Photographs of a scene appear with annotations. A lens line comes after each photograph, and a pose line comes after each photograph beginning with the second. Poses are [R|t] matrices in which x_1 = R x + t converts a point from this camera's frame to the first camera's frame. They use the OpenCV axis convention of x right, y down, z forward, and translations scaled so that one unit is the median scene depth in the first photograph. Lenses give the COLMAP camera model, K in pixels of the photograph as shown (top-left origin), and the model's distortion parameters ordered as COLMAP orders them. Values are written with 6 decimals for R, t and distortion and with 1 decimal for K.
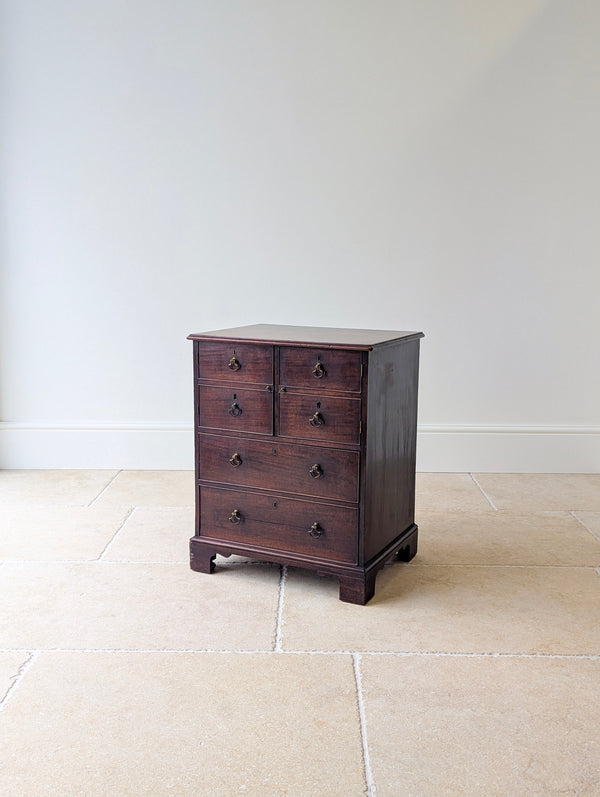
lens RADIAL K [[866.2, 0, 299.6], [0, 866.2, 386.1], [0, 0, 1]] dist [0.063552, -0.009722]
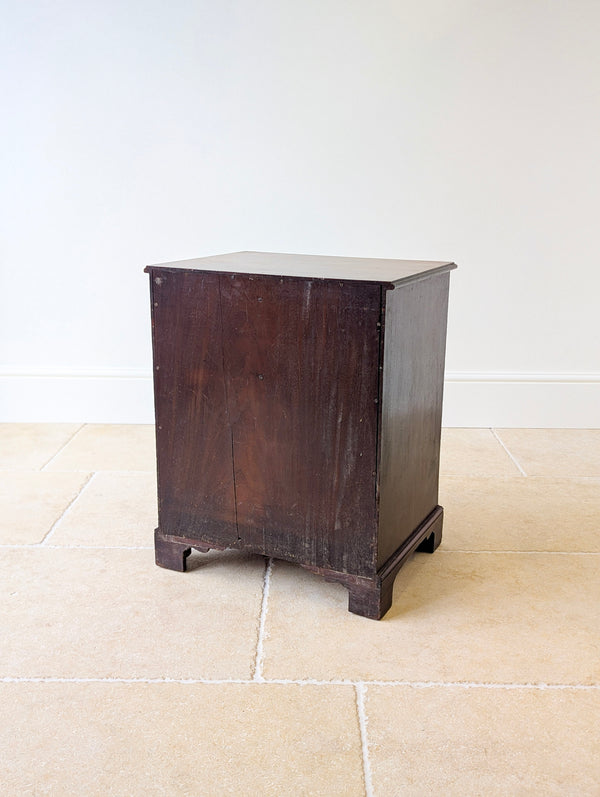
lens RADIAL K [[866.7, 0, 303.2], [0, 866.7, 396.1], [0, 0, 1]] dist [0.055708, -0.009900]
pose [[0.999988, 0.002517, 0.004197, 0.009714], [-0.002871, 0.996234, 0.086663, -0.008884], [-0.003963, -0.086674, 0.996229, 0.224226]]
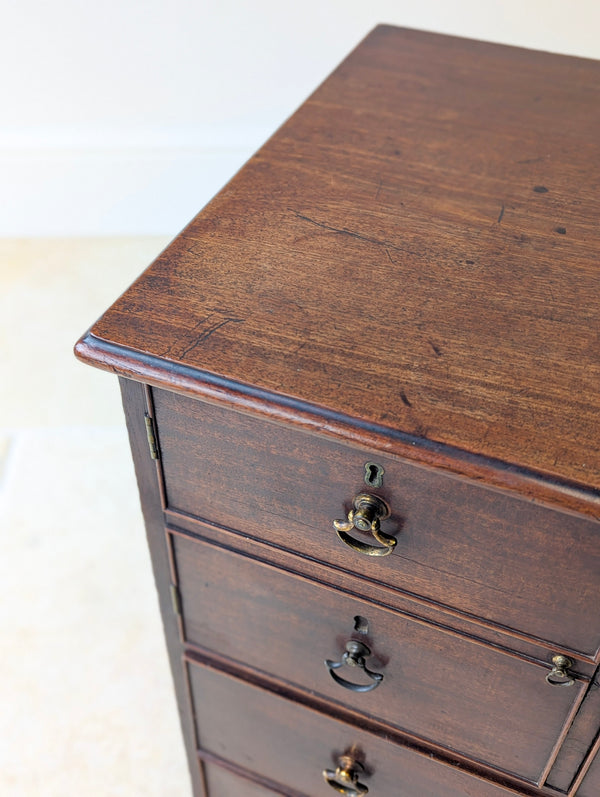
lens RADIAL K [[866.7, 0, 303.2], [0, 866.7, 396.1], [0, 0, 1]] dist [0.055708, -0.009900]
pose [[0.997792, -0.041887, 0.051550, -0.097433], [0.005231, 0.823241, 0.567668, -0.148496], [-0.066217, -0.566145, 0.821642, 0.875082]]
